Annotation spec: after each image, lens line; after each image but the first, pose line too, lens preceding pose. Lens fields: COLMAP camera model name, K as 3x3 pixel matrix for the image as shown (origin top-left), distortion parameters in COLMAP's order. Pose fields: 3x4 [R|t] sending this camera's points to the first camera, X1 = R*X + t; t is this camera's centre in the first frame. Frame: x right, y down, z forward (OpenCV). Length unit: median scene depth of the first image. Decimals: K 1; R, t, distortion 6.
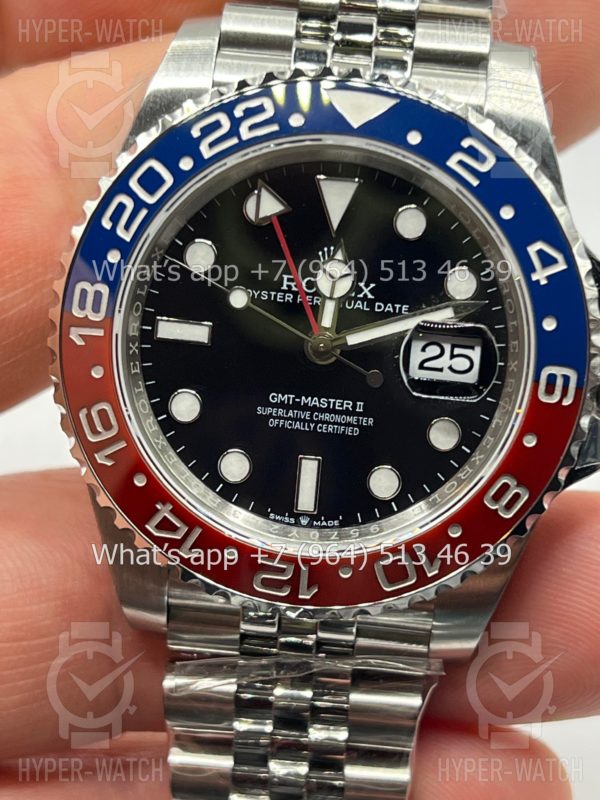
lens RADIAL K [[1763.7, 0, 304.1], [0, 1763.7, 395.2], [0, 0, 1]] dist [0.607721, 0.000000]
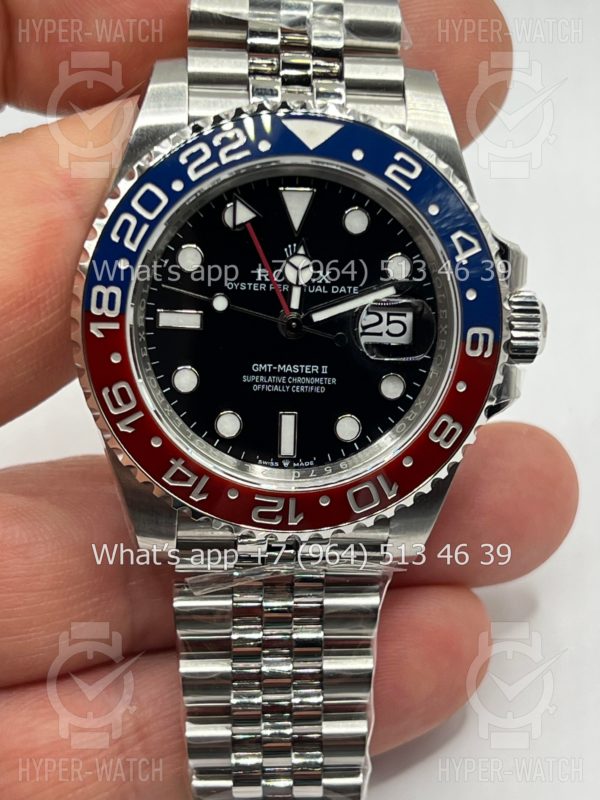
lens RADIAL K [[1763.7, 0, 284.0], [0, 1763.7, 390.3], [0, 0, 1]] dist [0.607721, 0.000000]
pose [[0.987172, -0.076928, 0.139905, -0.174506], [0.069492, 0.995937, 0.057281, -0.053078], [-0.143743, -0.046824, 0.988507, -0.237166]]
